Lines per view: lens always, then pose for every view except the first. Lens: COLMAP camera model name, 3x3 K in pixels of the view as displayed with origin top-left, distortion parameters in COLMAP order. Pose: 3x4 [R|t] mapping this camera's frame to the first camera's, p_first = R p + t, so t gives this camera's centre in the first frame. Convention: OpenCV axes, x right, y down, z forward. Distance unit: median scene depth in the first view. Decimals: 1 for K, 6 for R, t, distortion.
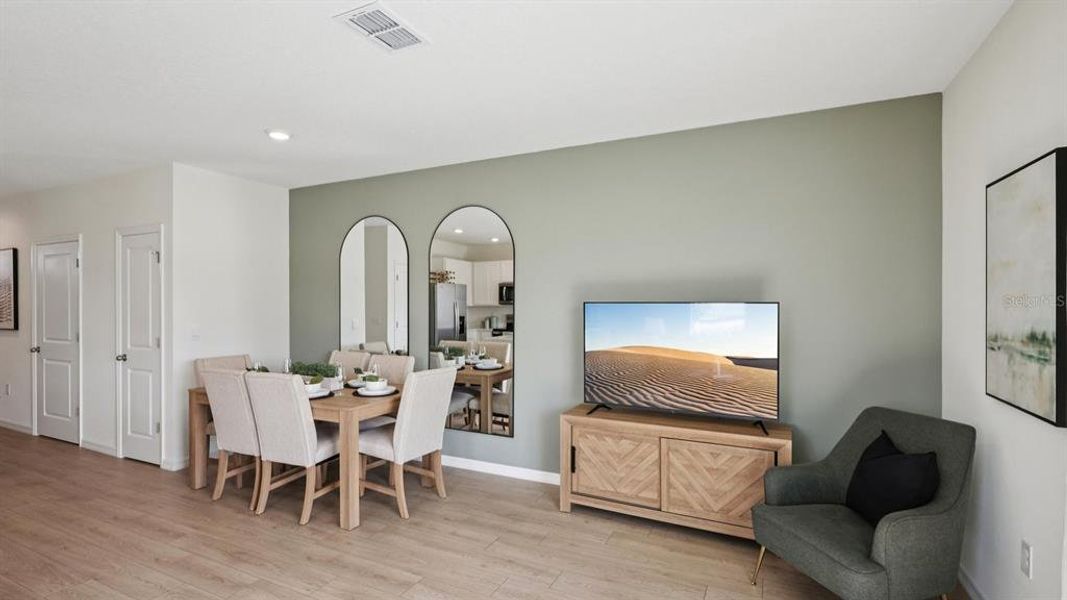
lens RADIAL K [[499.6, 0, 534.2], [0, 499.6, 302.6], [0, 0, 1]] dist [0.003920, 0.001517]
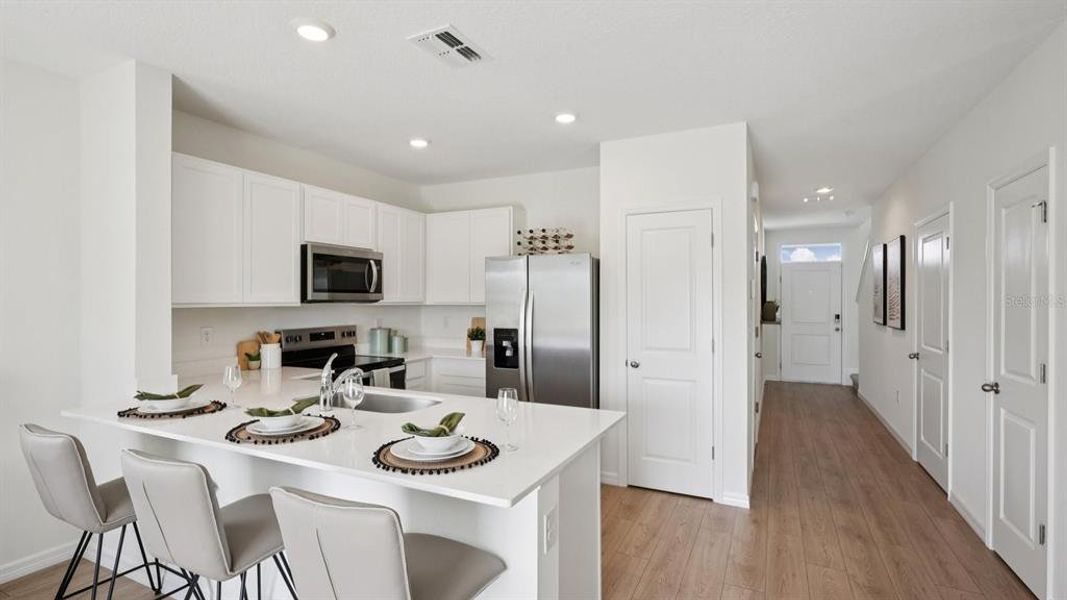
lens RADIAL K [[499.6, 0, 531.9], [0, 499.6, 300.9], [0, 0, 1]] dist [0.003920, 0.001517]
pose [[0.003373, 0.006231, -0.999975, -0.209499], [-0.005586, 0.999965, 0.006212, 0.002961], [0.999979, 0.005565, 0.003408, 0.433063]]
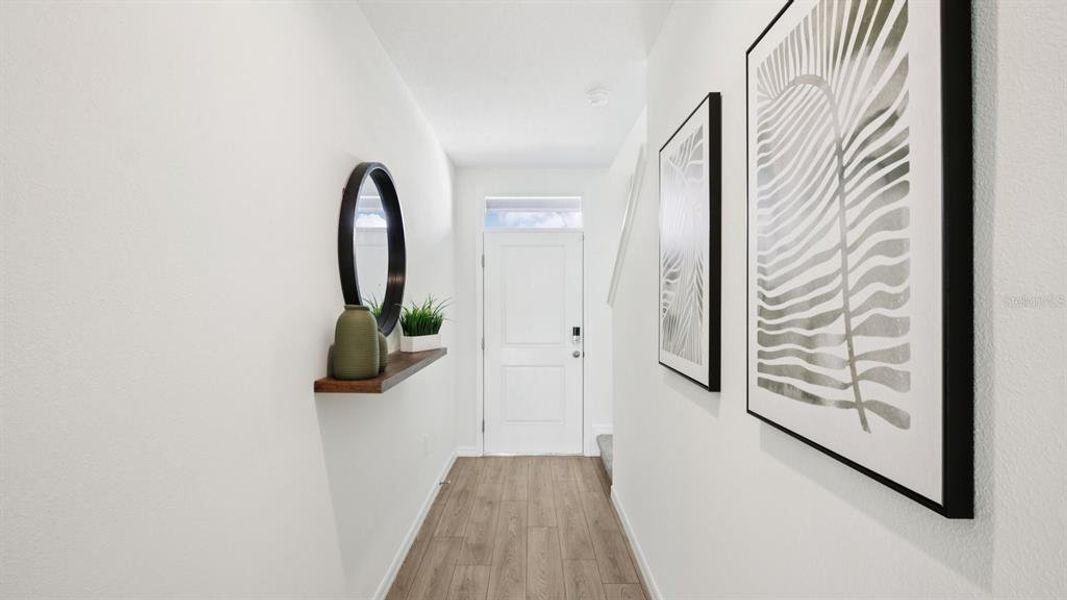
lens RADIAL K [[499.6, 0, 534.4], [0, 499.6, 301.3], [0, 0, 1]] dist [0.003920, 0.001517]
pose [[0.442528, 0.002733, -0.896751, -1.125735], [-0.007522, 0.999971, -0.000664, 0.007020], [0.896723, 0.007039, 0.442535, 1.006735]]
